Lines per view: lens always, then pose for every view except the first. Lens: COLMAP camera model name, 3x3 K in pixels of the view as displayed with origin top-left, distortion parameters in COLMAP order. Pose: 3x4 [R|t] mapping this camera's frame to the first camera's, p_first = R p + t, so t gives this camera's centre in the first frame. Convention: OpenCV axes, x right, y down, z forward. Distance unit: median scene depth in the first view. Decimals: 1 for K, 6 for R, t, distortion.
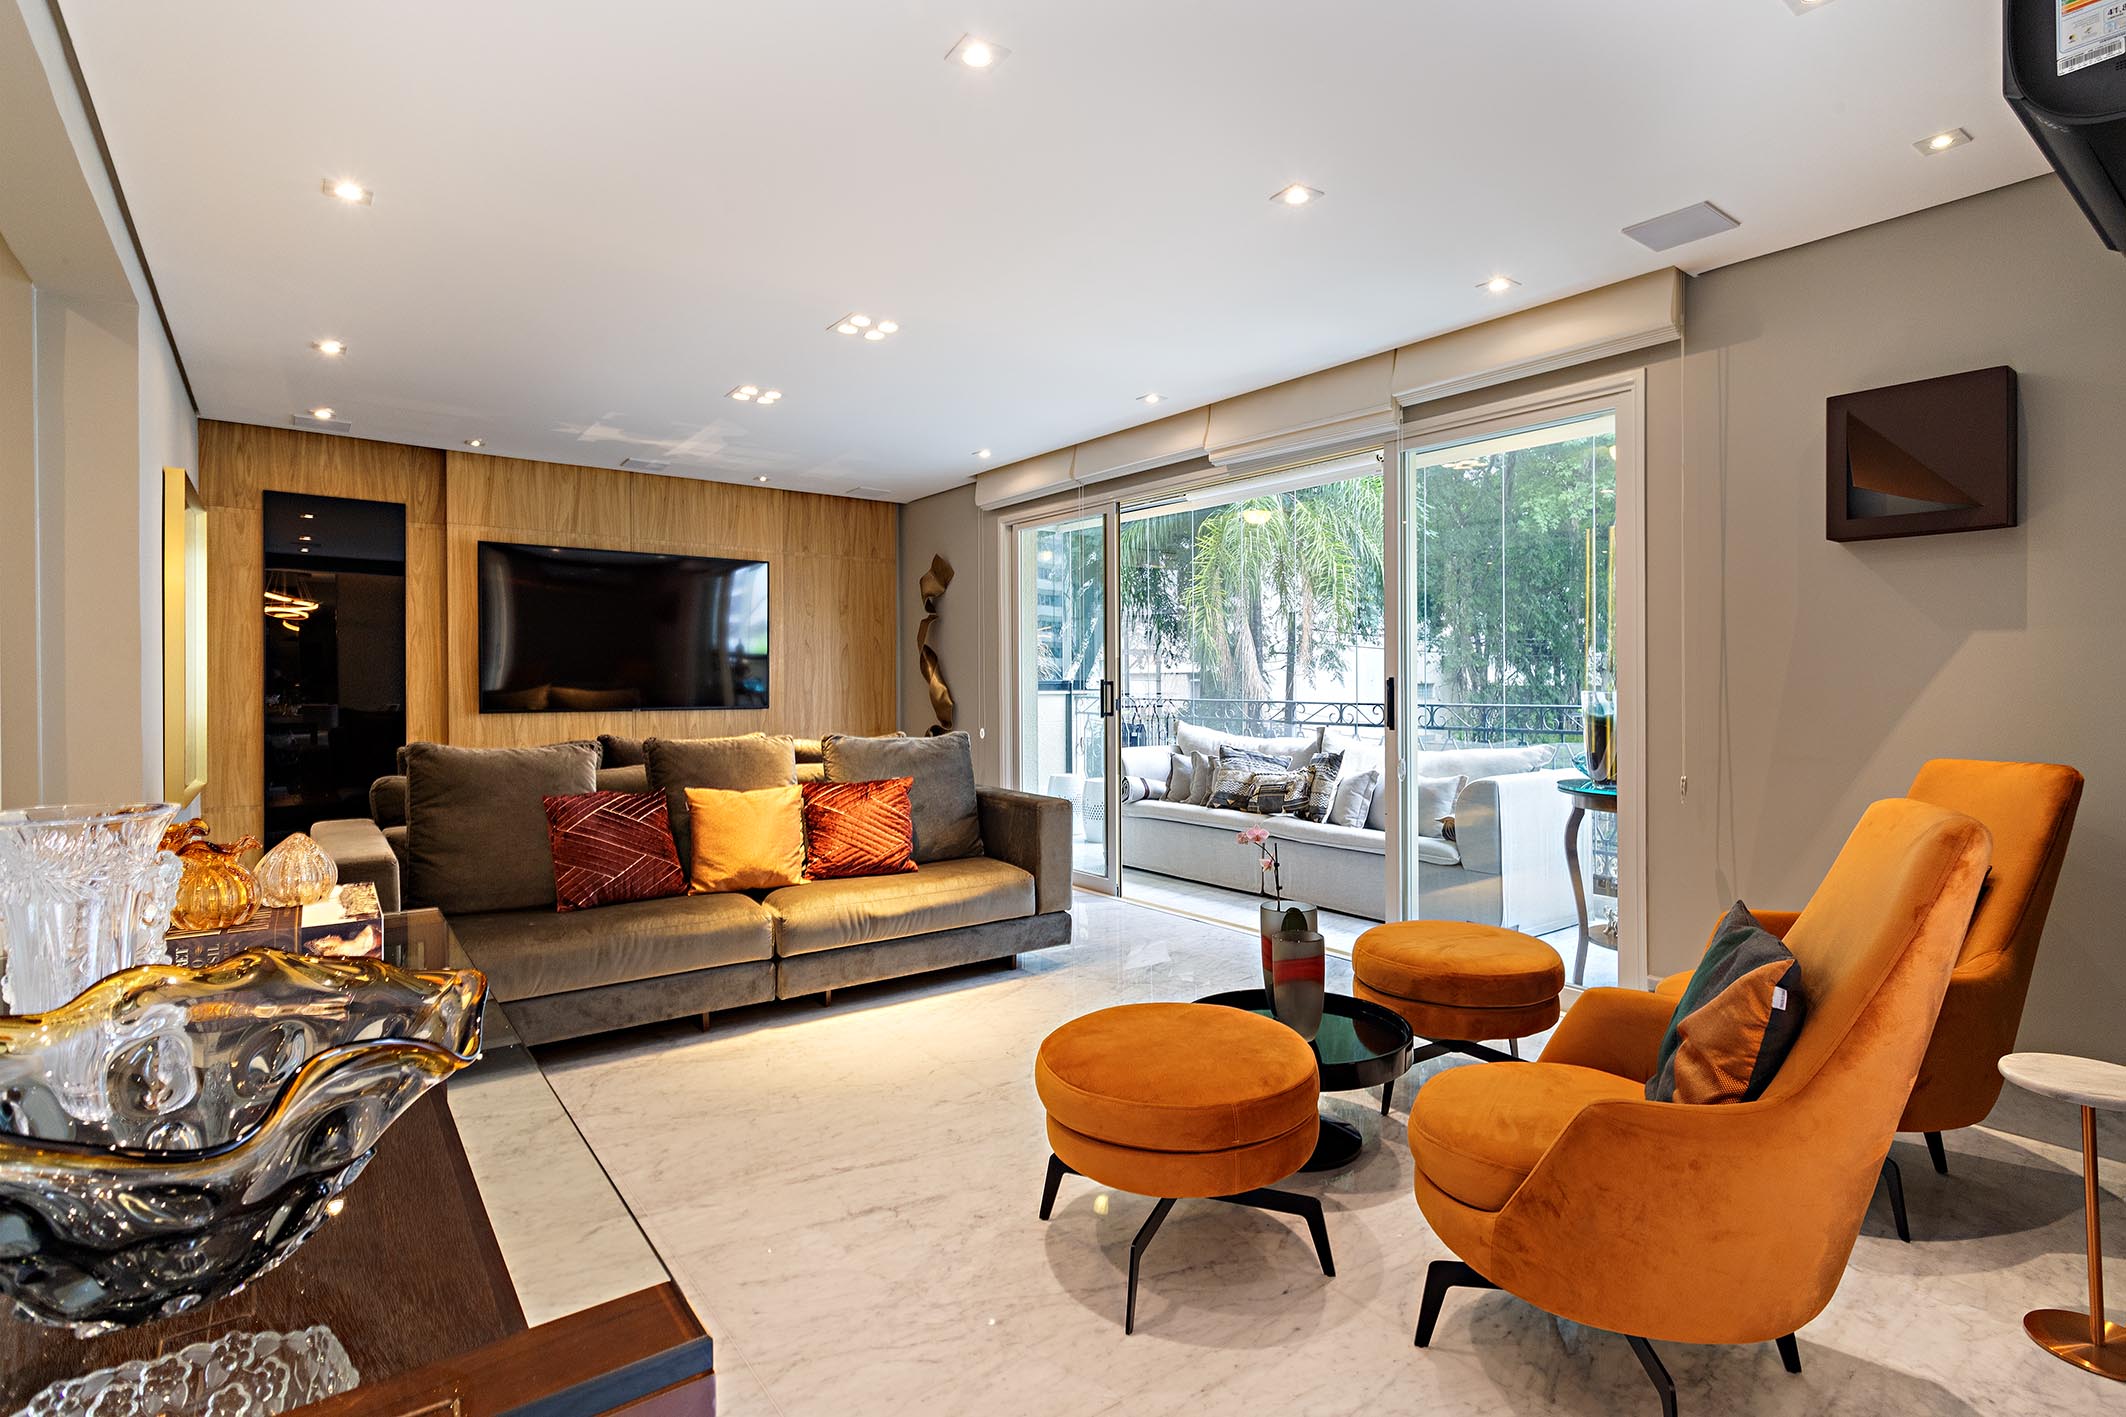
lens RADIAL K [[1052.6, 0, 1141.3], [0, 1052.6, 690.0], [0, 0, 1]] dist [-0.004203, 0.001641]
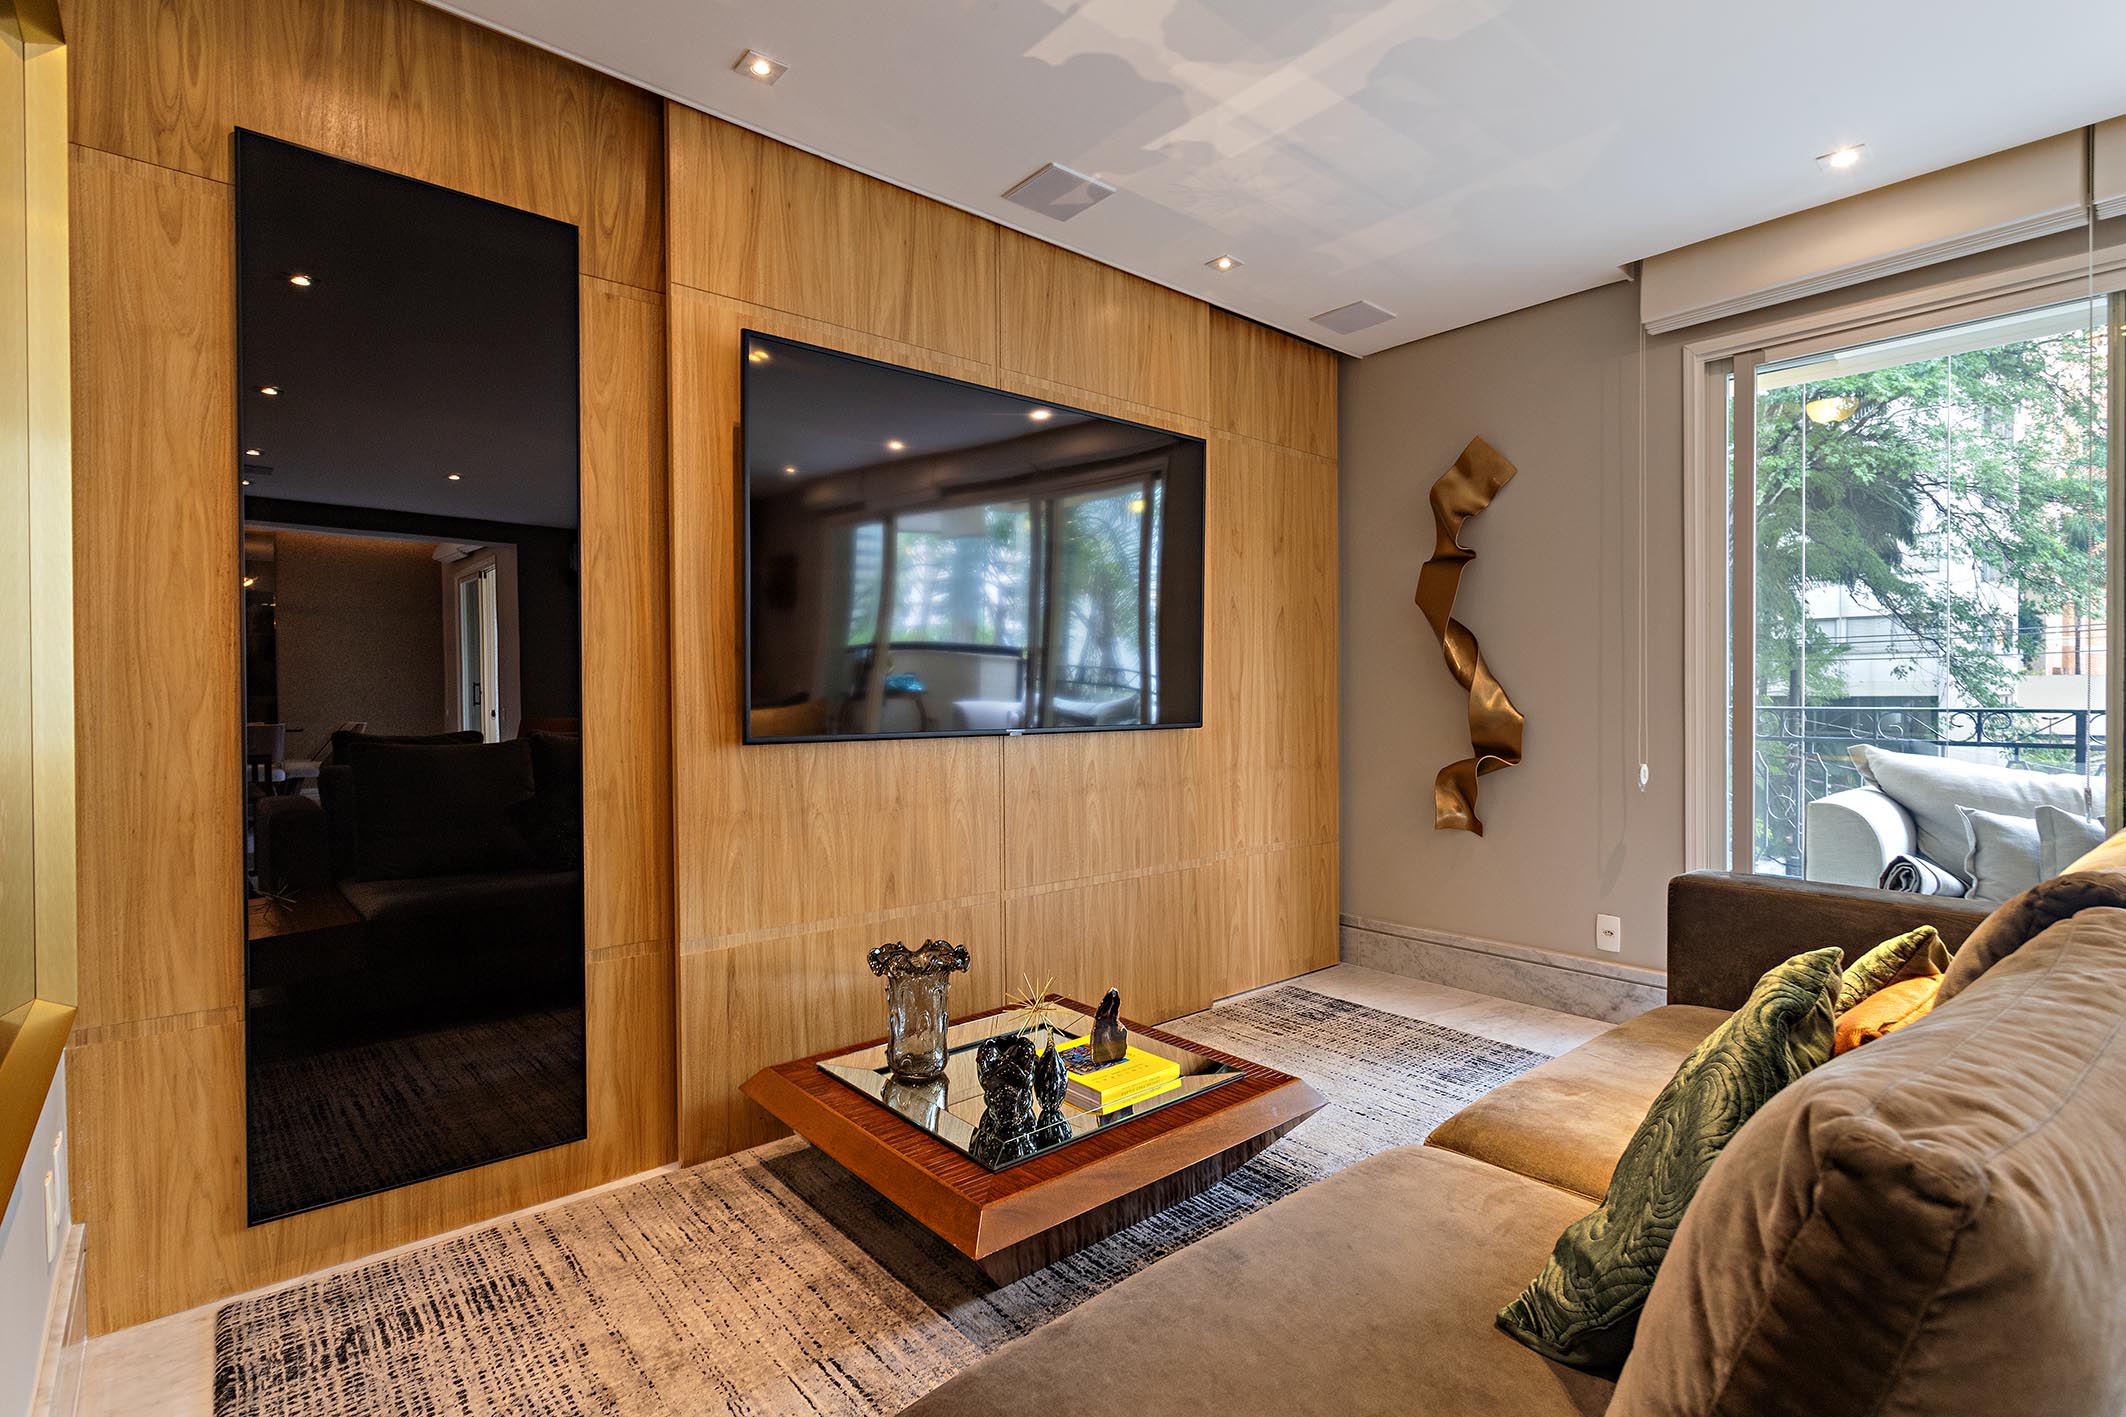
lens RADIAL K [[1052.6, 0, 1060.5], [0, 1052.6, 712.2], [0, 0, 1]] dist [-0.004203, 0.001641]
pose [[0.999957, -0.002940, 0.008741, -0.509876], [0.002866, 0.999960, 0.008514, 0.006201], [-0.008766, -0.008489, 0.999926, 0.582970]]
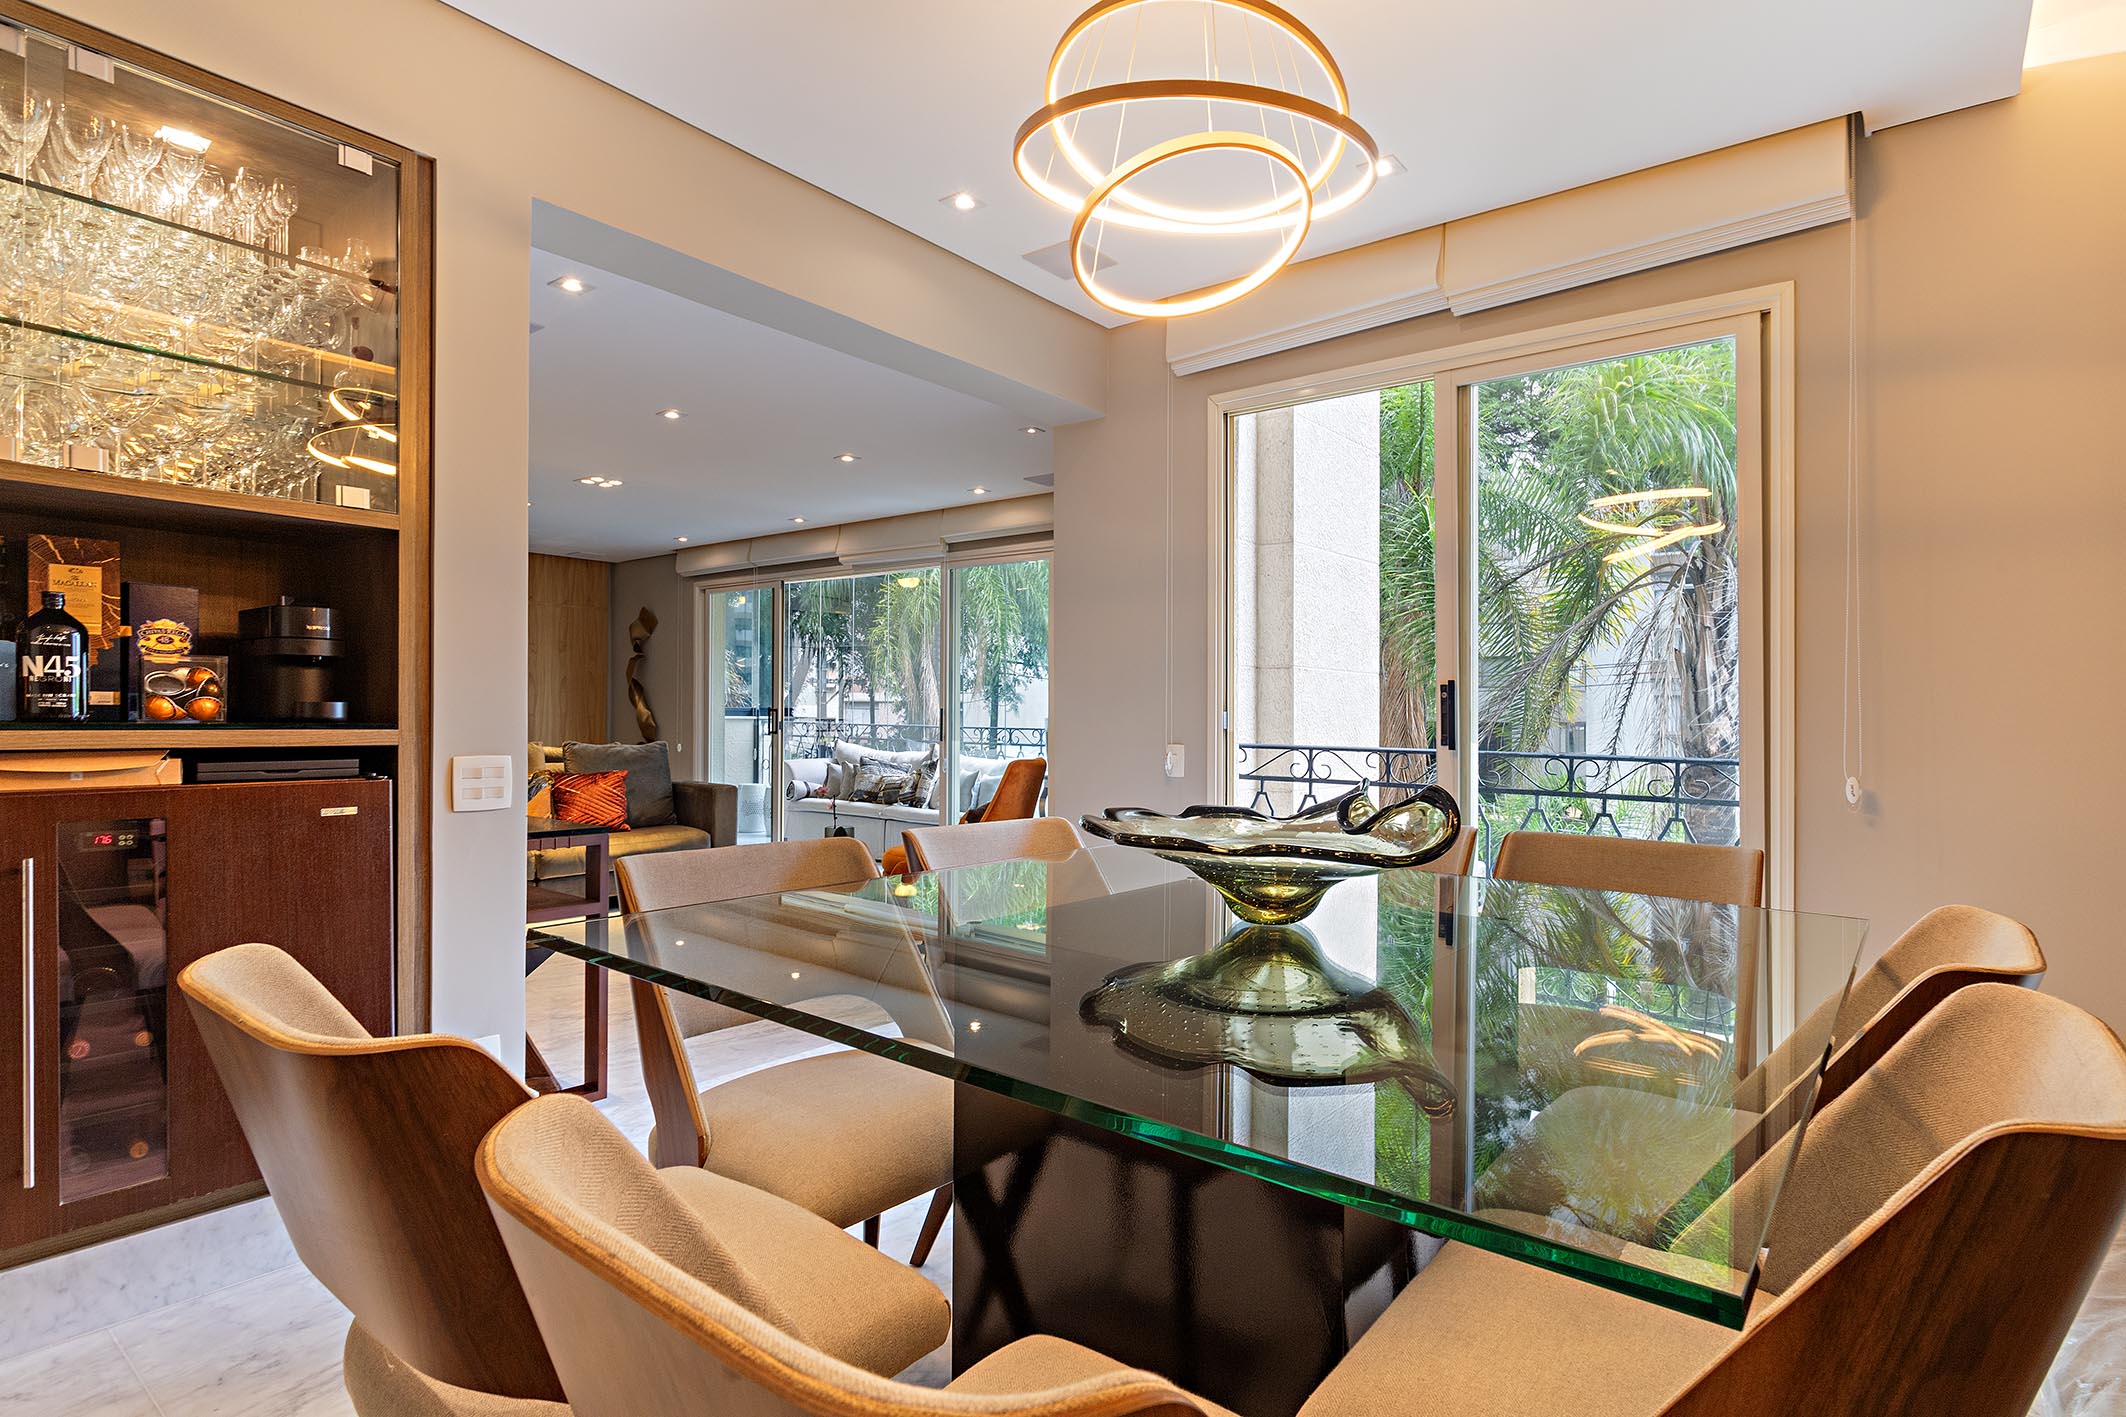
lens RADIAL K [[1052.6, 0, 1068.0], [0, 1052.6, 720.7], [0, 0, 1]] dist [-0.004203, 0.001641]
pose [[0.980622, 0.010186, 0.195646, 0.075122], [-0.010388, 0.999946, 0.000006, 0.003254], [-0.195635, -0.002038, 0.980675, -0.424668]]
